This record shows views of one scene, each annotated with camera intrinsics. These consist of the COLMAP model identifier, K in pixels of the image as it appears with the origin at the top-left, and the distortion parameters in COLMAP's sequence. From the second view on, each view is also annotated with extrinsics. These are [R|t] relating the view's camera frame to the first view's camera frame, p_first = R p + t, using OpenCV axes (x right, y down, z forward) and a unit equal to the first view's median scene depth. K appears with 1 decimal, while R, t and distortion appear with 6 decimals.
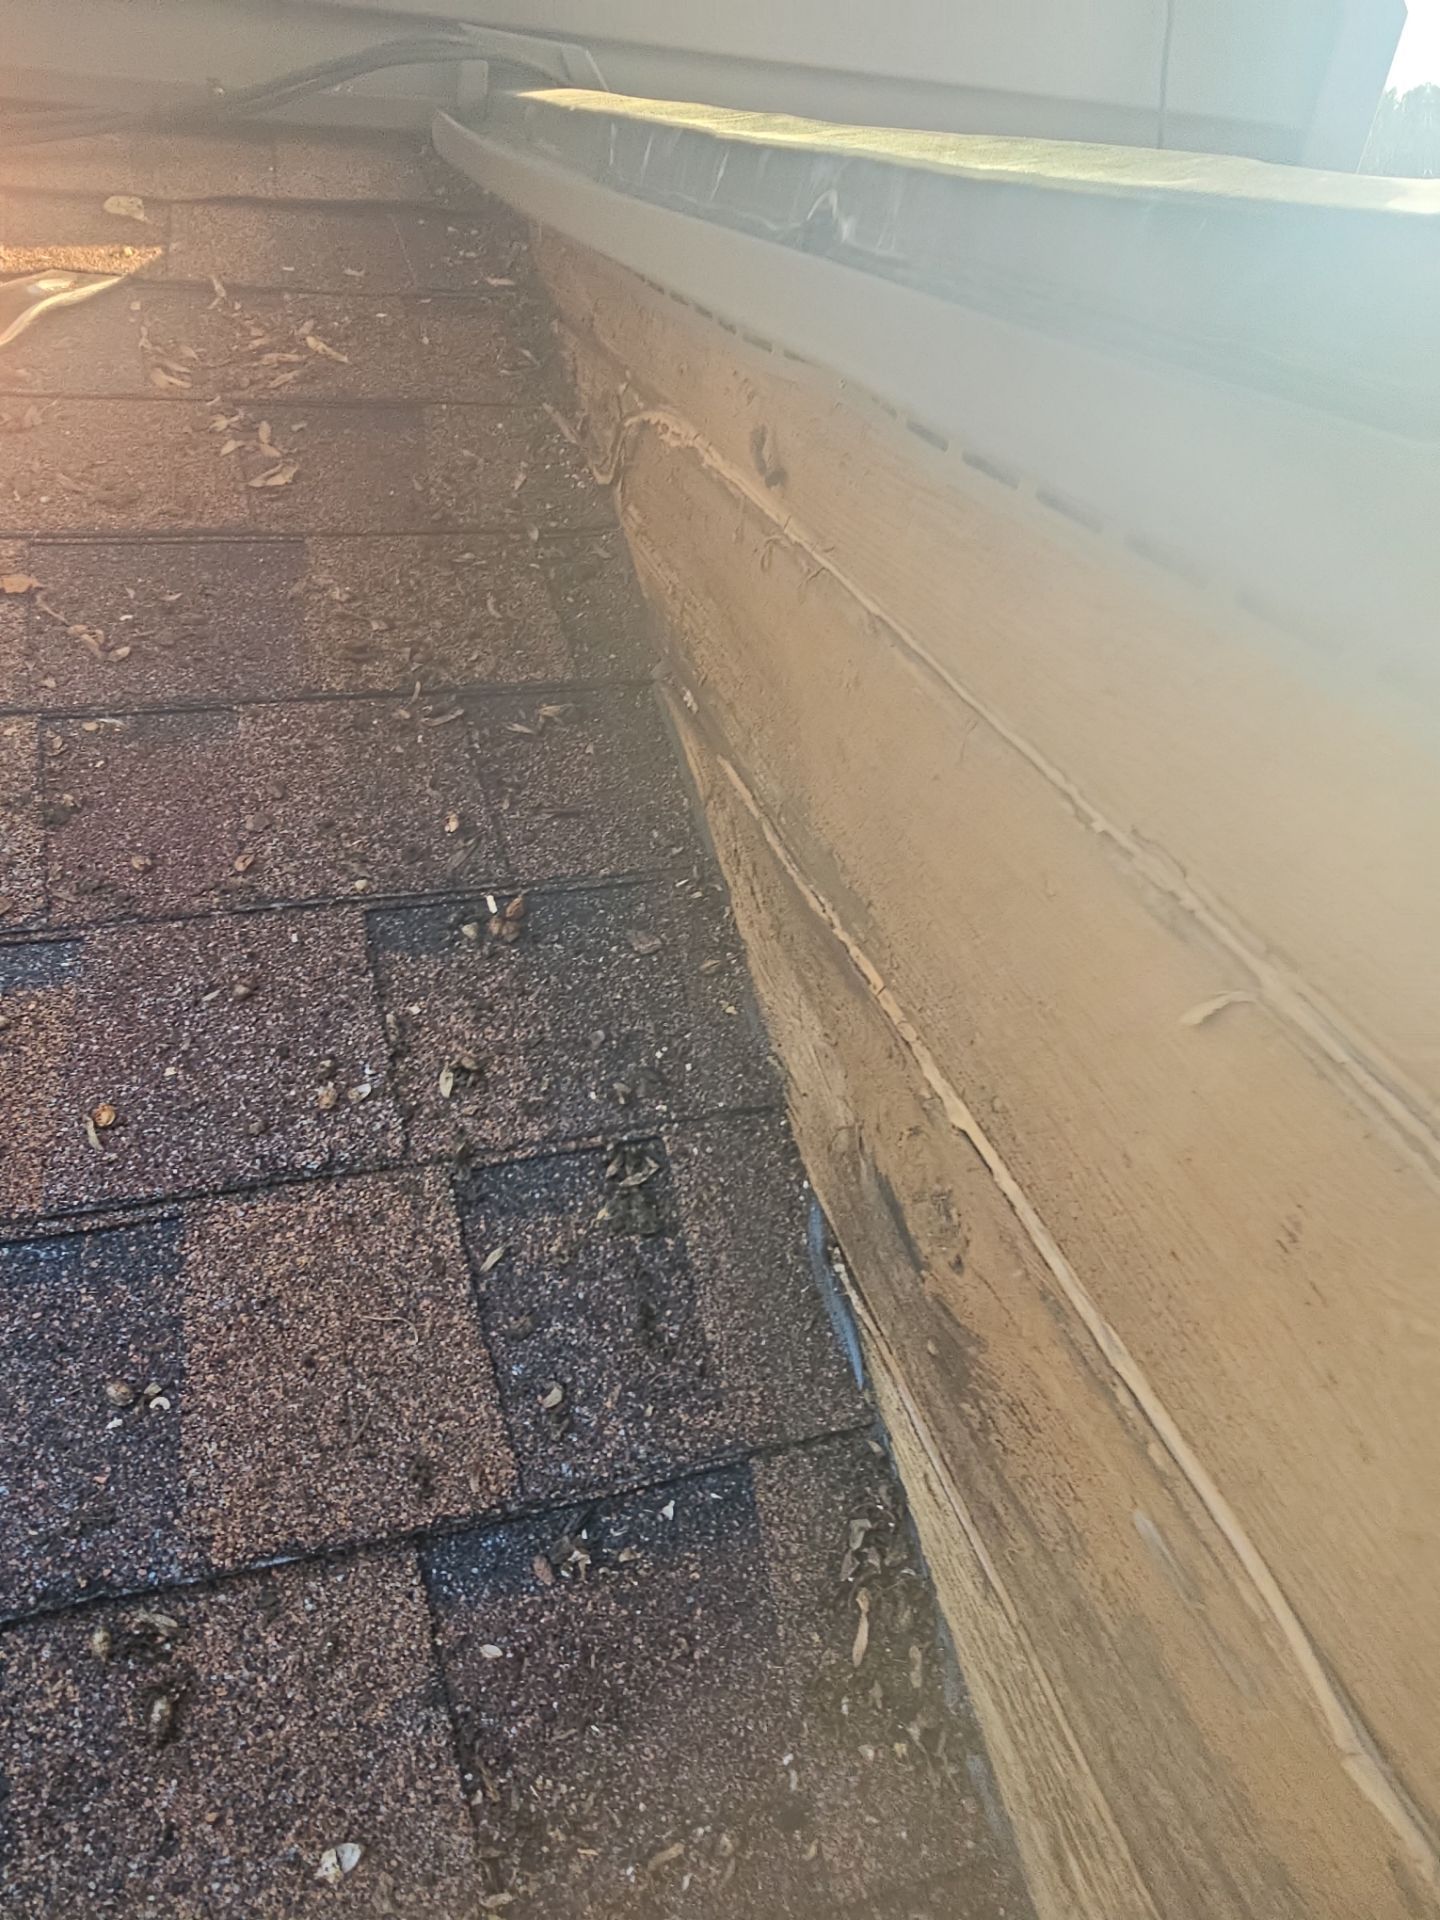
lens RADIAL K [[1278.9, 0, 729.9], [0, 1278.9, 966.1], [0, 0, 1]] dist [0.009296, -0.004332]
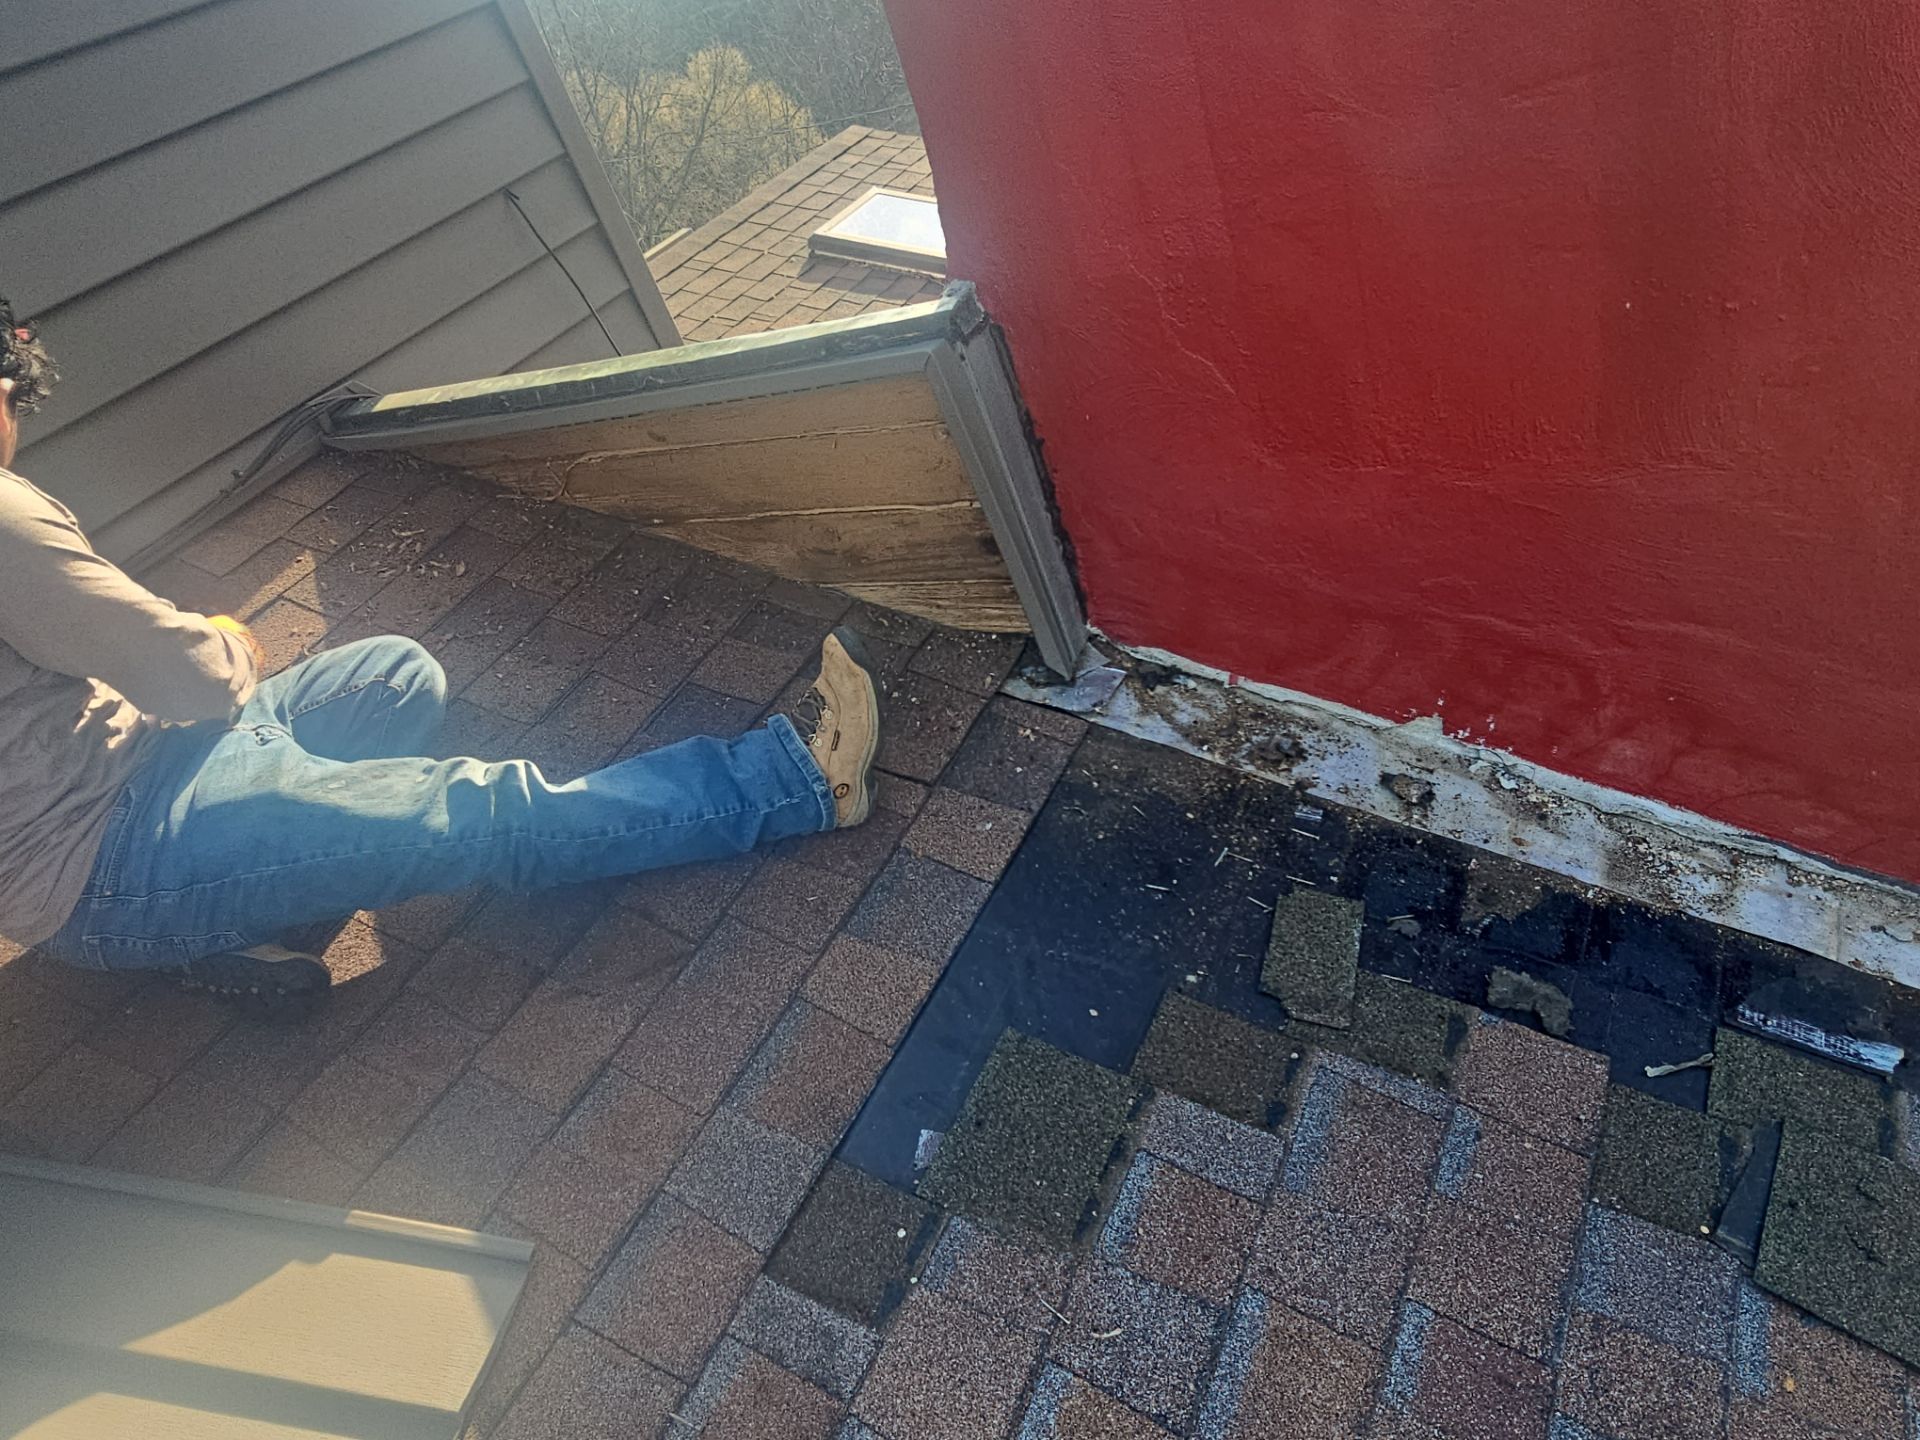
lens RADIAL K [[1278.9, 0, 961.7], [0, 1278.9, 715.7], [0, 0, 1]] dist [0.009296, -0.004332]
pose [[0.641442, -0.662779, 0.386362, -1.398576], [0.692668, 0.716838, 0.079716, 0.512252], [-0.329793, 0.216487, 0.918896, -2.583763]]
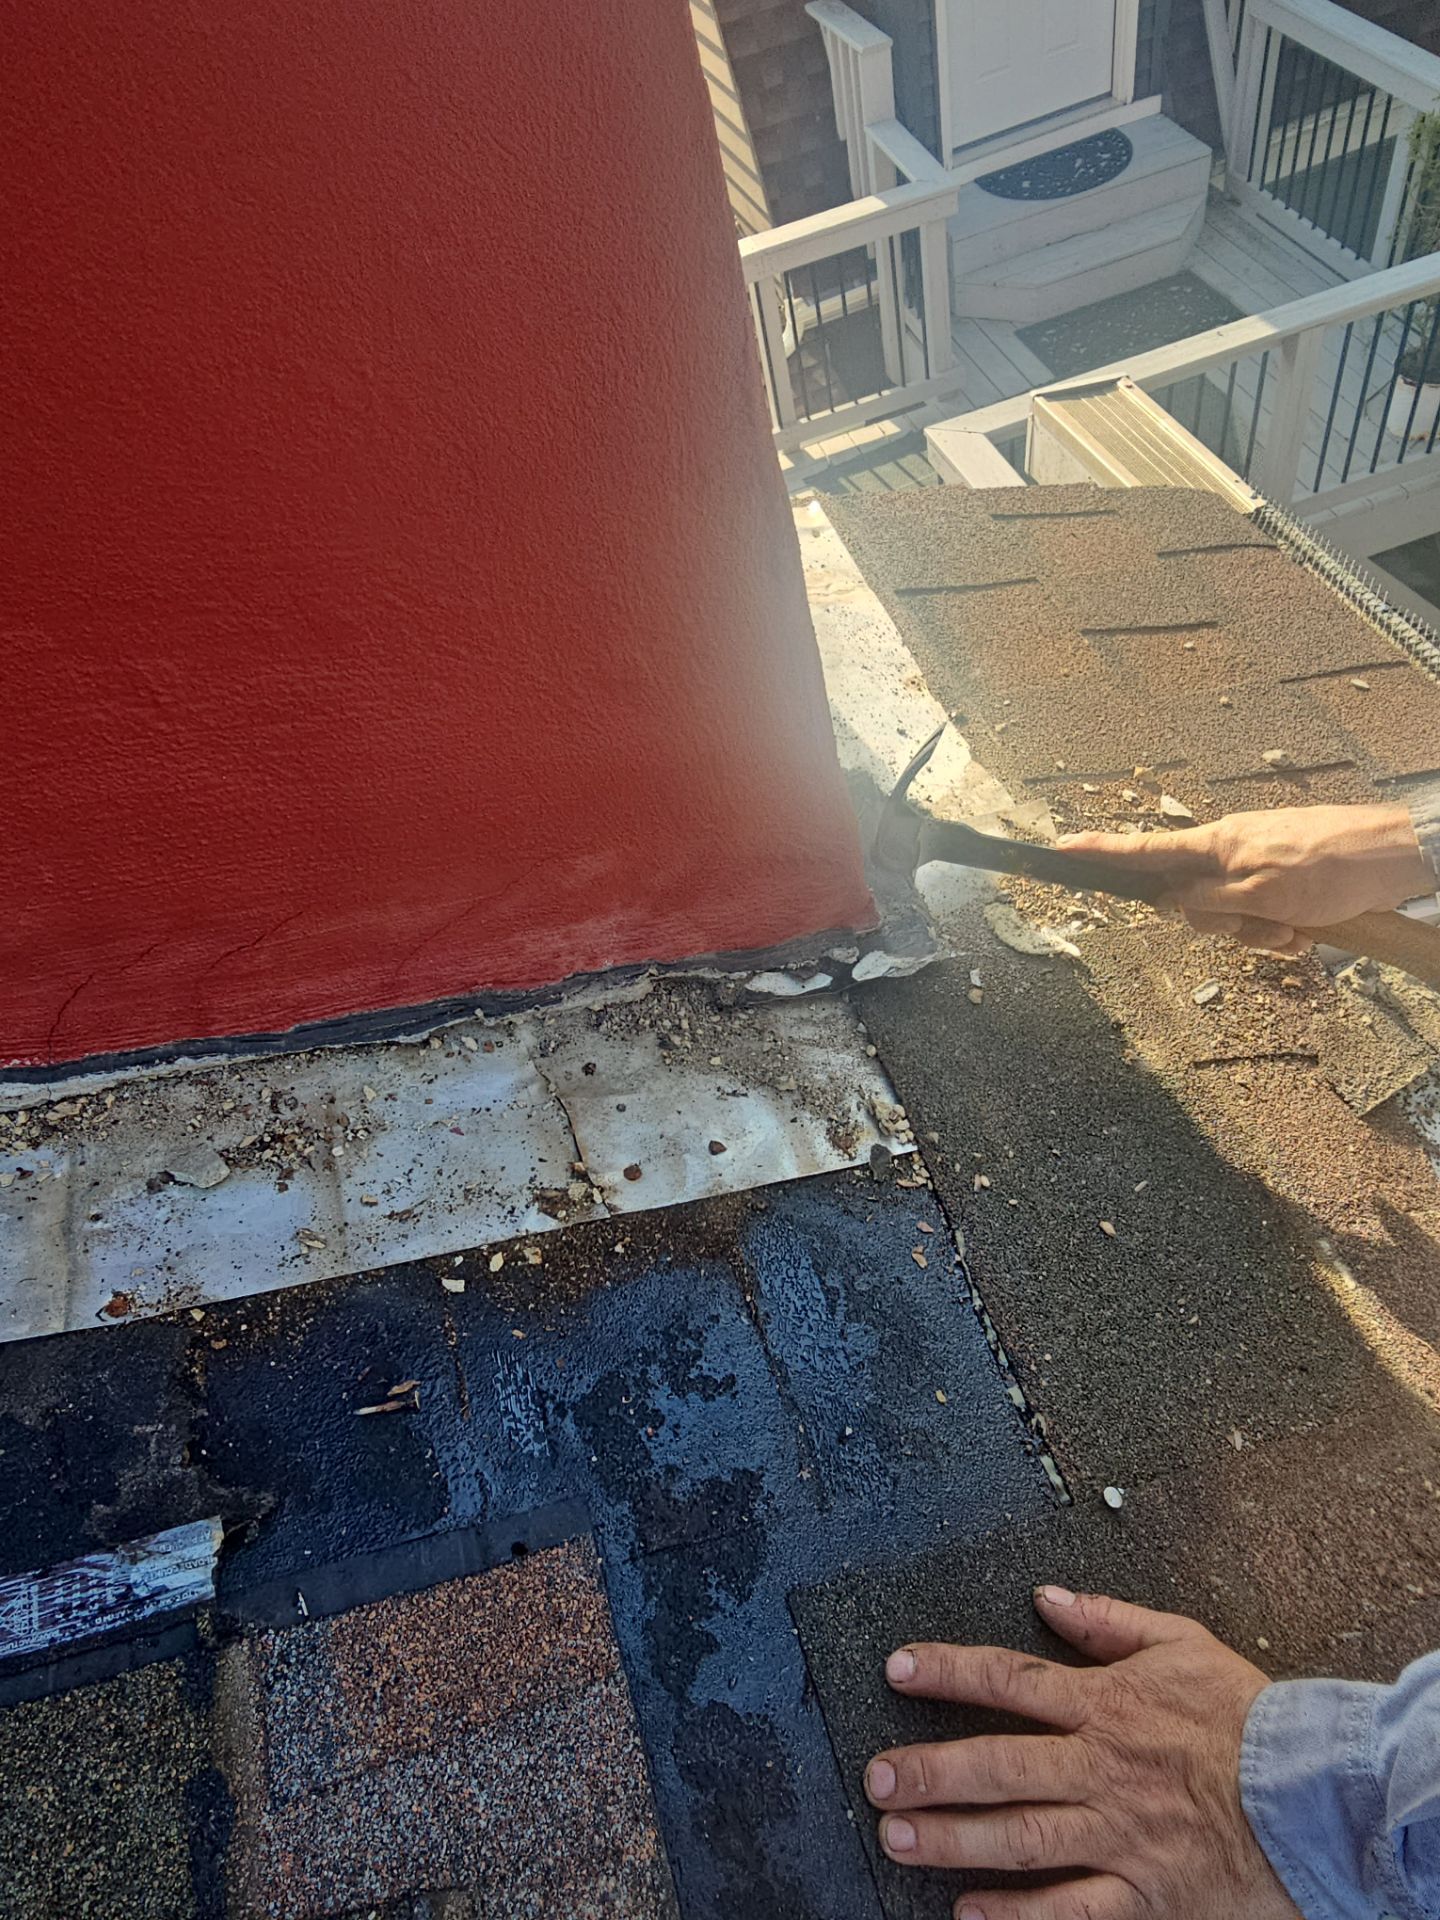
lens RADIAL K [[1278.9, 0, 717.0], [0, 1278.9, 970.1], [0, 0, 1]] dist [0.009296, -0.004332]
pose [[-0.022746, -0.865712, 0.500025, 0.304824], [0.718454, 0.333644, 0.610333, 2.111374], [-0.695203, 0.373127, 0.614385, -1.685943]]
